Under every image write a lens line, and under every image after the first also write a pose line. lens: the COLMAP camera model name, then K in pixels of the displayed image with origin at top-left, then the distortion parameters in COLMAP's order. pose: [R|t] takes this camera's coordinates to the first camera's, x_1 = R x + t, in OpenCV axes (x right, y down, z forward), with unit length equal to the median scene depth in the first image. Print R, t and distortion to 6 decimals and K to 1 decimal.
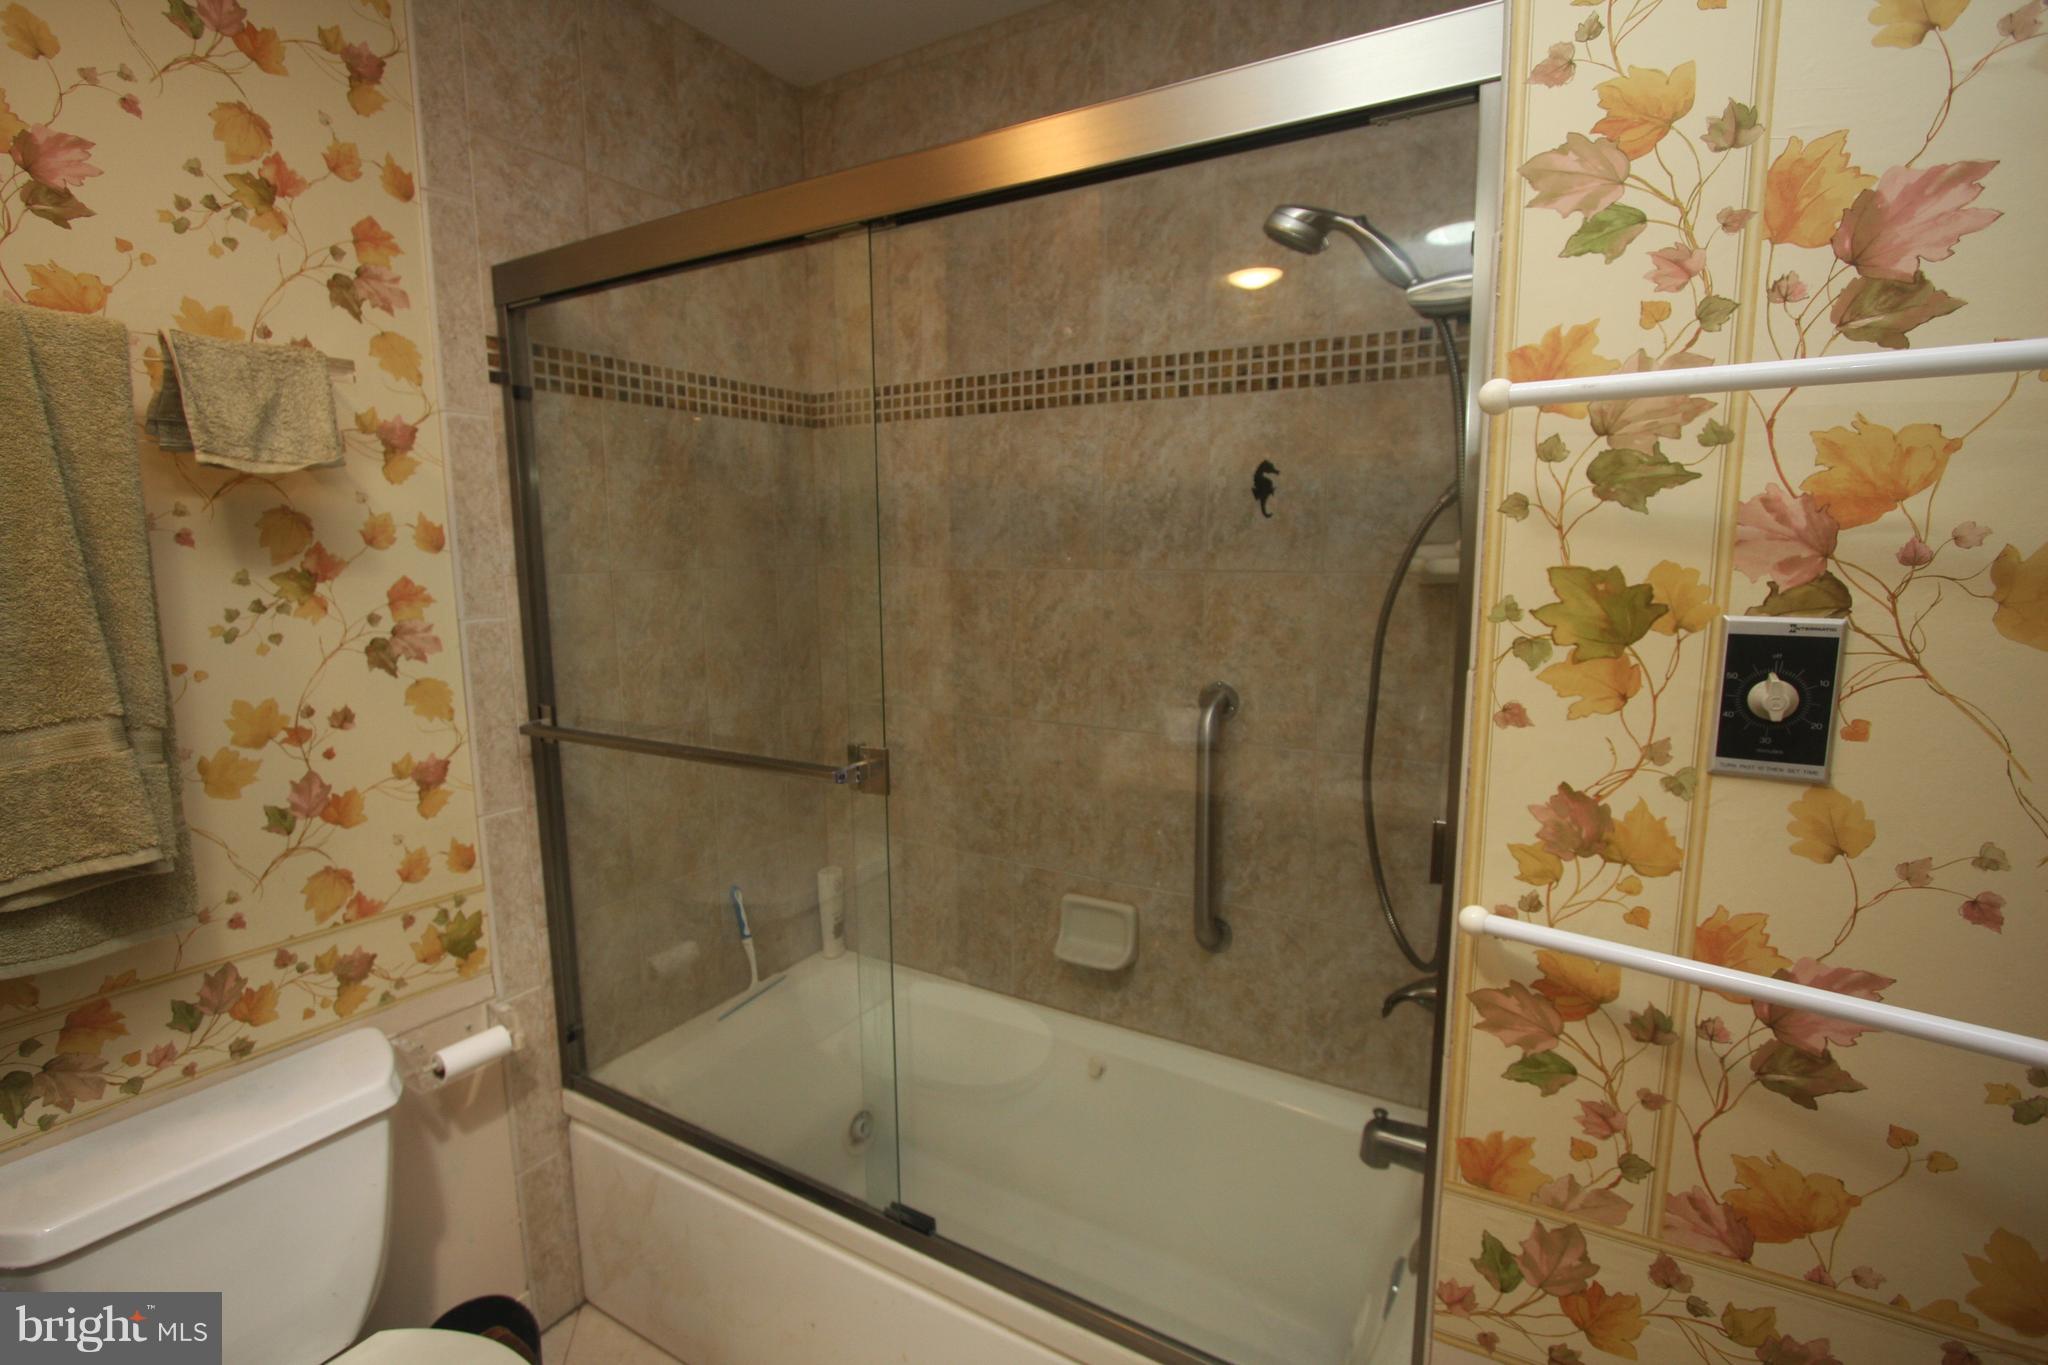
lens RADIAL K [[945.2, 0, 1024.0], [0, 945.2, 682.5], [0, 0, 1]] dist [-0.024277, 0.004155]
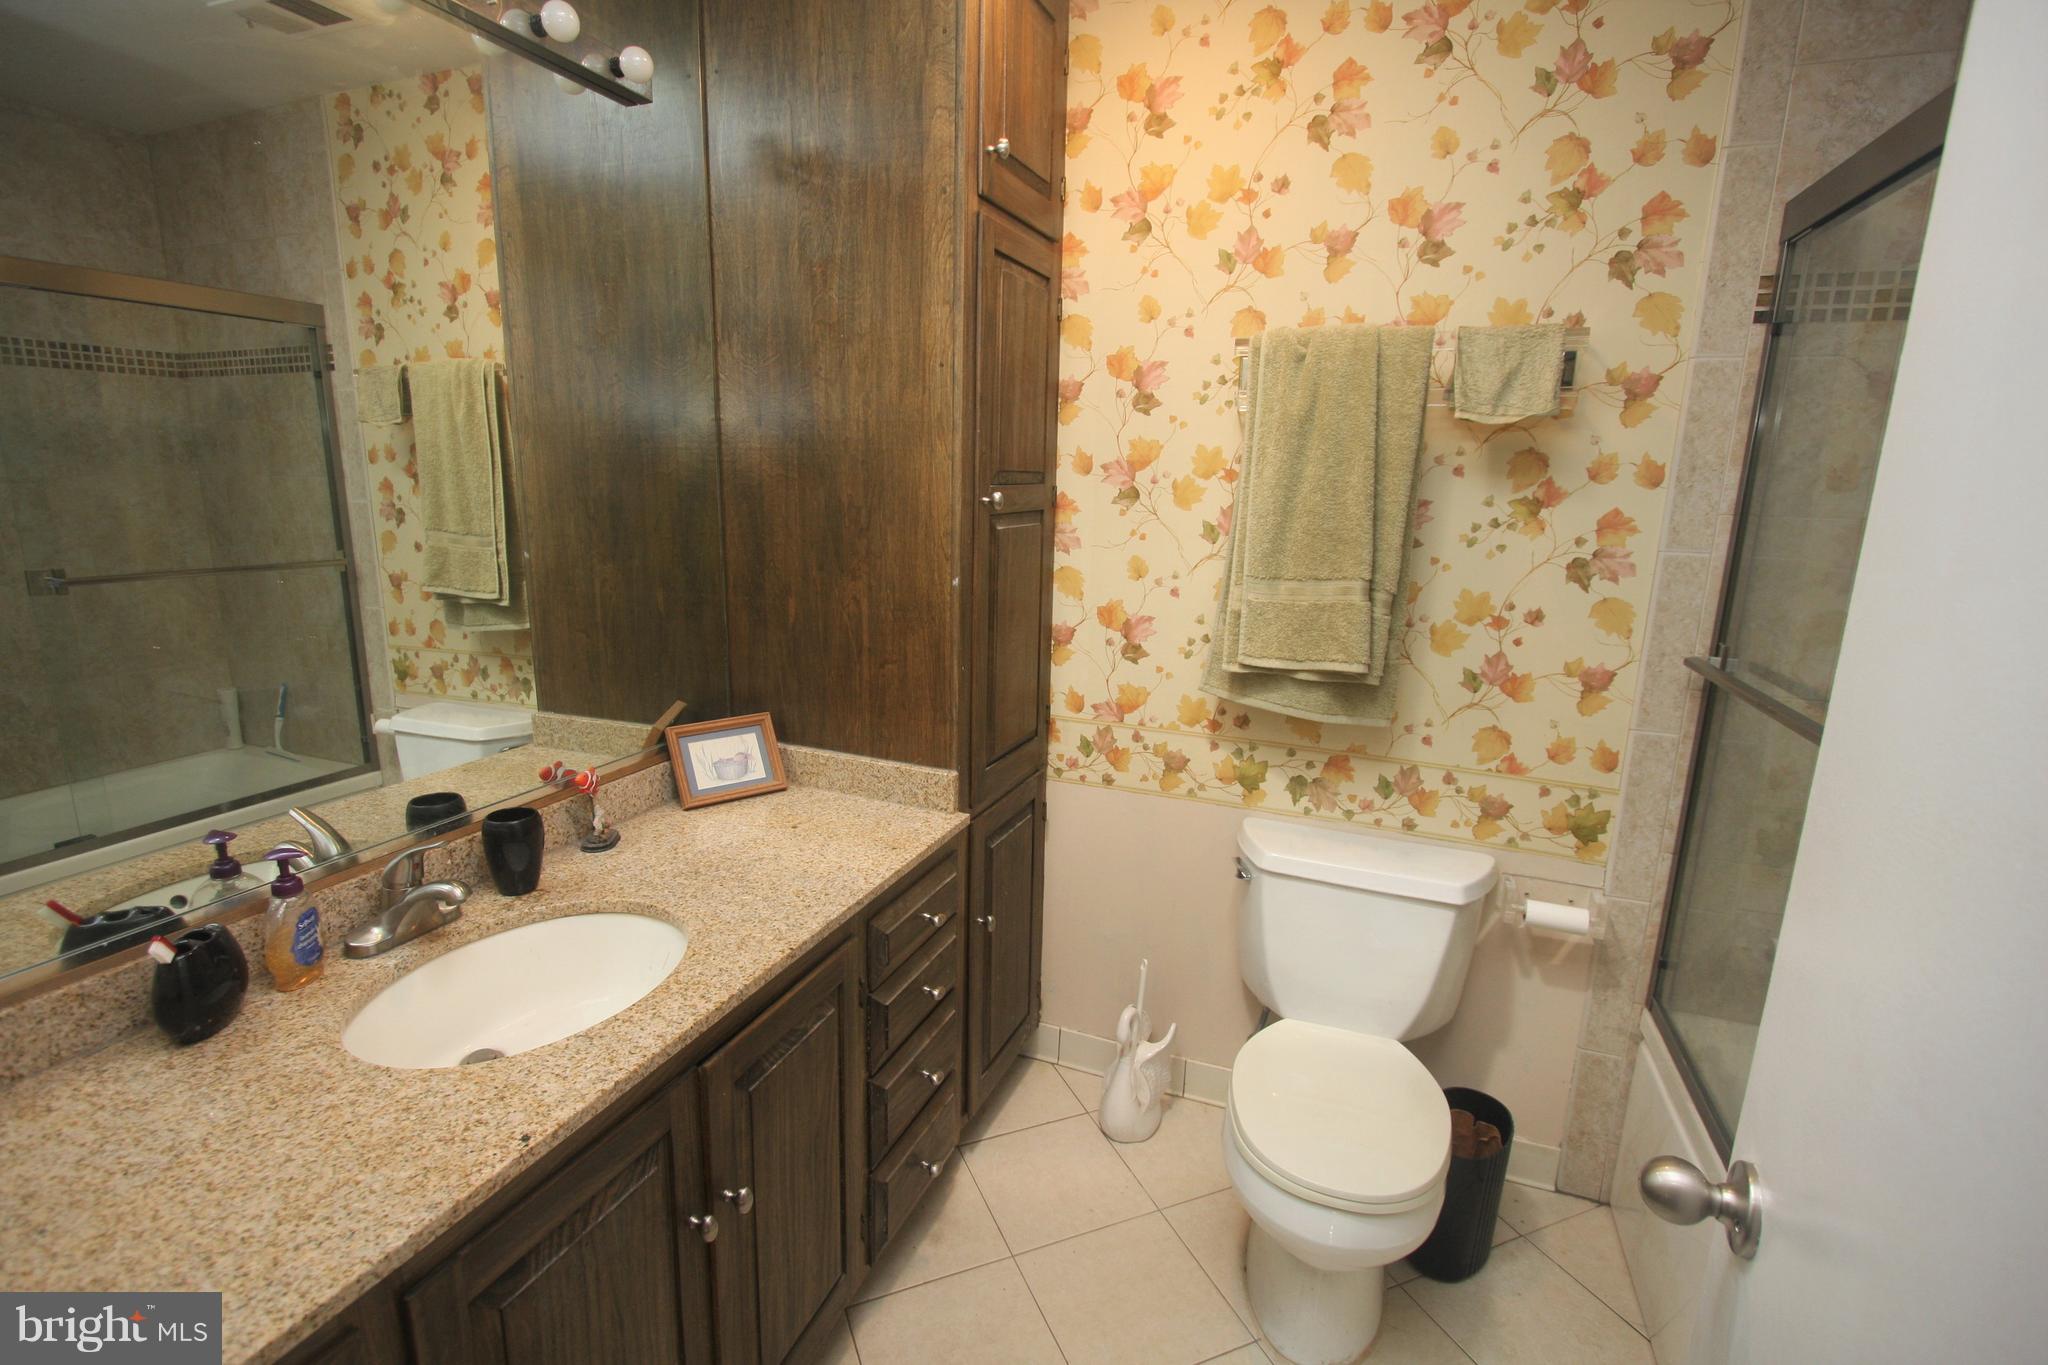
lens RADIAL K [[945.2, 0, 1024.0], [0, 945.2, 682.5], [0, 0, 1]] dist [-0.024277, 0.004155]
pose [[0.159555, 0.216262, -0.963210, 0.401172], [-0.165370, 0.967777, 0.189894, -0.002731], [0.973239, 0.128987, 0.190177, 0.093091]]
